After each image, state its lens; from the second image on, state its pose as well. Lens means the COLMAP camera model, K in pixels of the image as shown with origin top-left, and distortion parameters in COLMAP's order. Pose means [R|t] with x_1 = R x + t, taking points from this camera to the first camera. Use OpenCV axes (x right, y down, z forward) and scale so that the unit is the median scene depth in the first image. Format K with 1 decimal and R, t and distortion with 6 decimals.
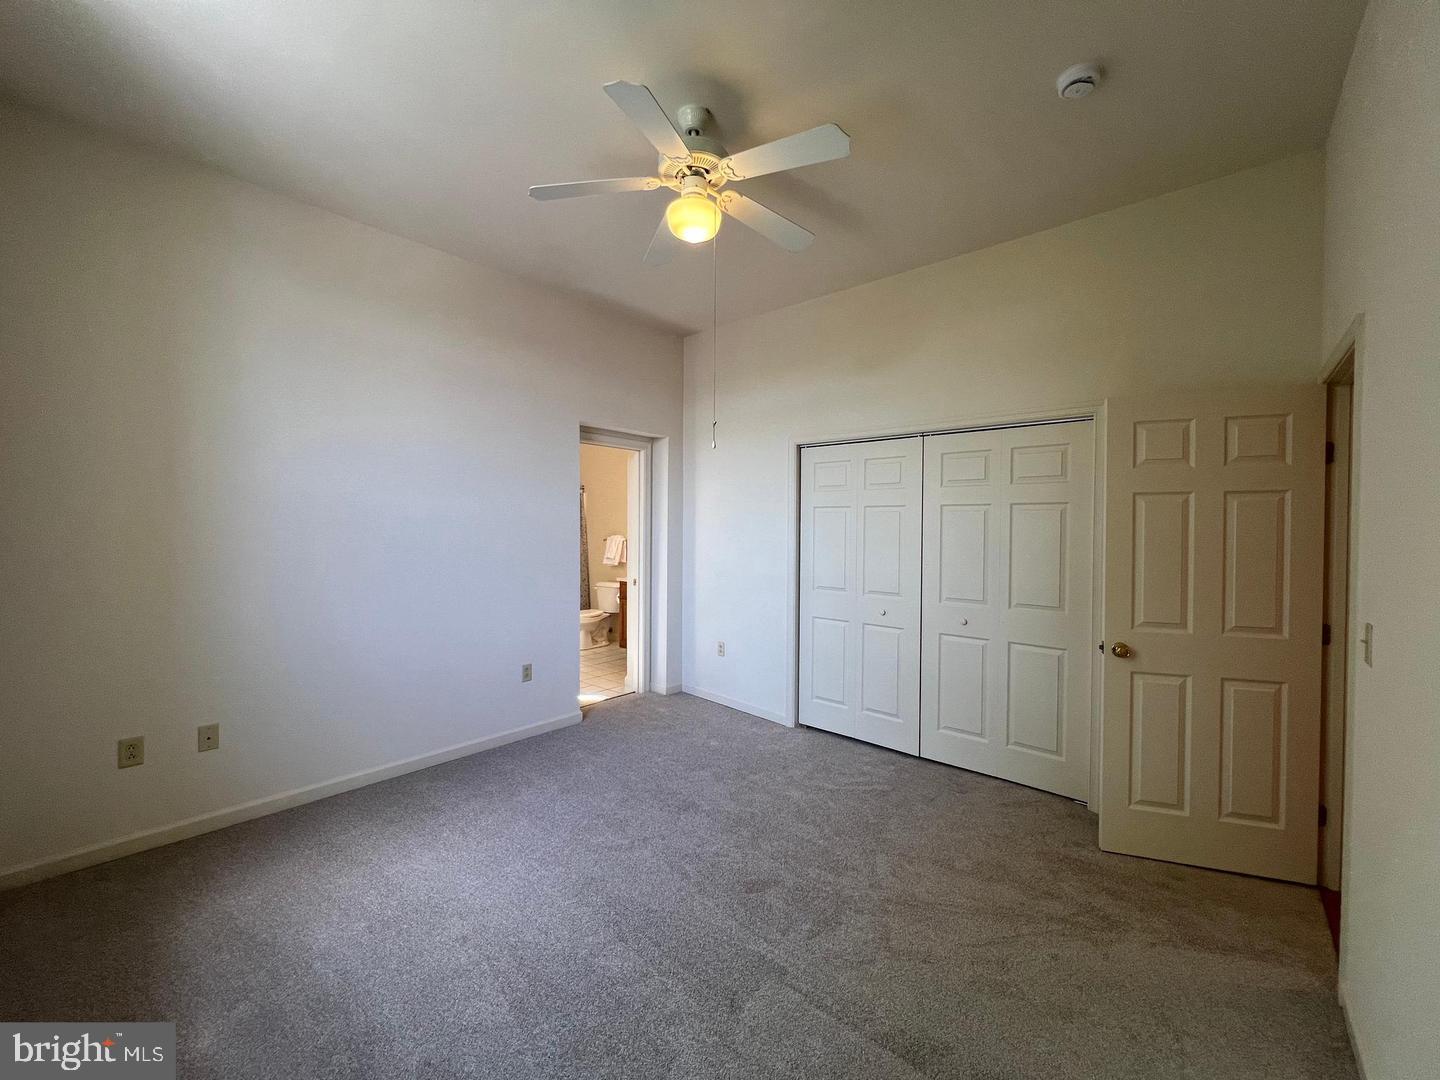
lens RADIAL K [[578.2, 0, 720.2], [0, 578.2, 536.4], [0, 0, 1]] dist [-0.002584, 0.000237]
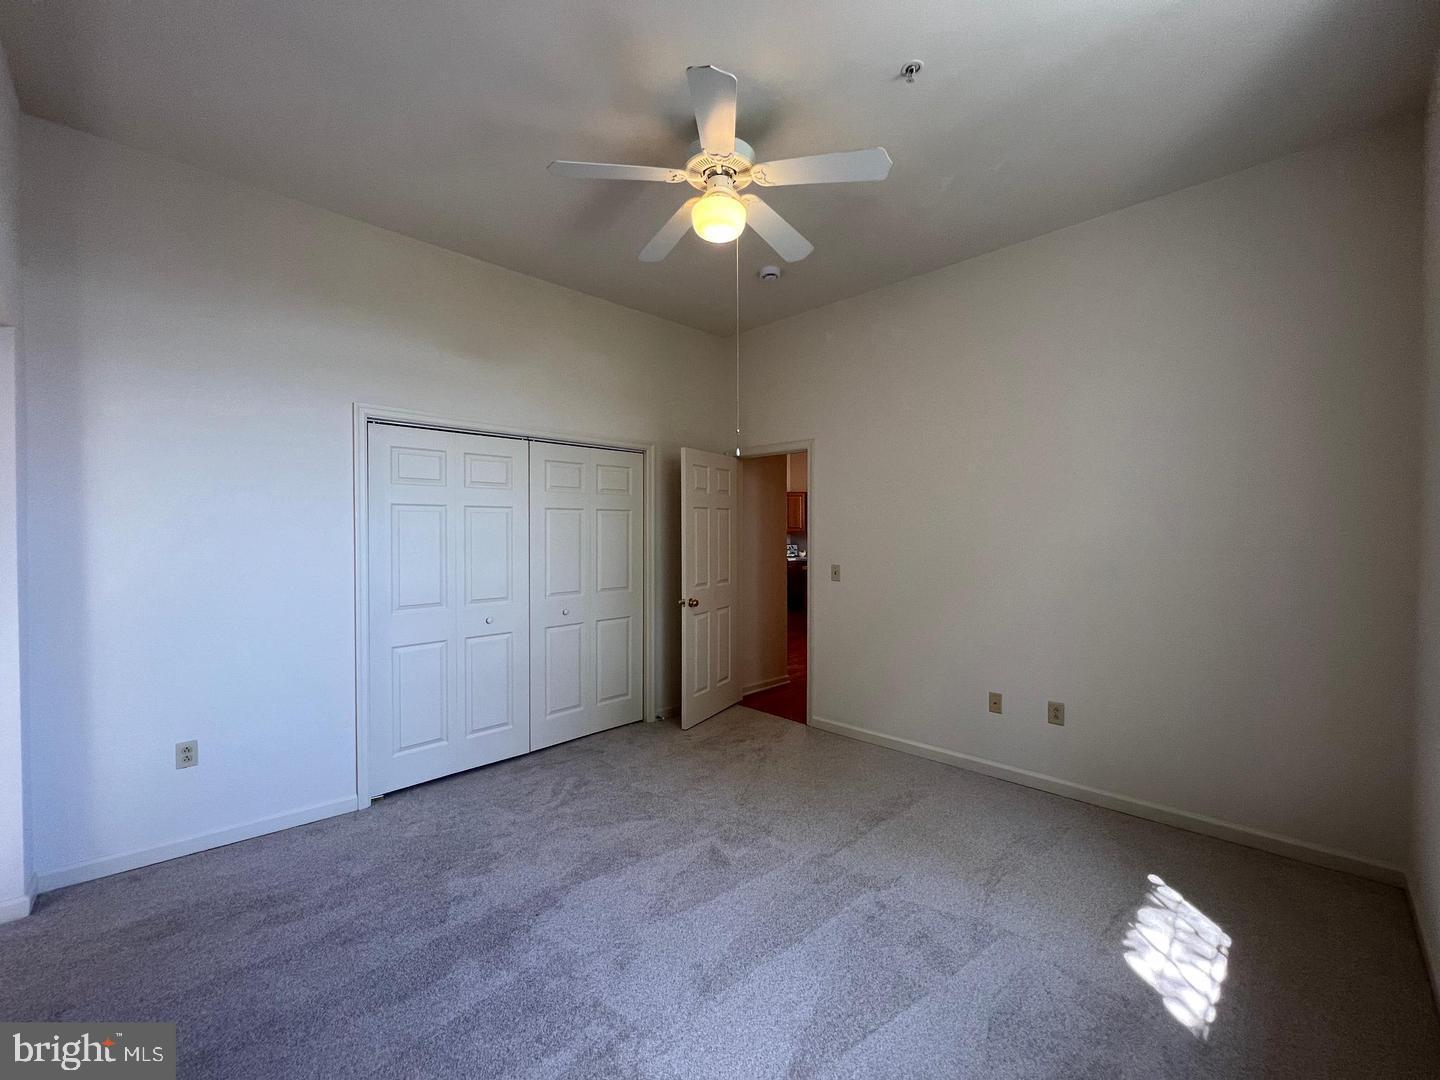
lens RADIAL K [[578.2, 0, 720.2], [0, 578.2, 536.4], [0, 0, 1]] dist [-0.002584, 0.000237]
pose [[0.072045, -0.025500, 0.997075, -0.723572], [0.022320, 0.999464, 0.023948, -0.021746], [-0.997152, 0.020529, 0.072576, 0.650600]]
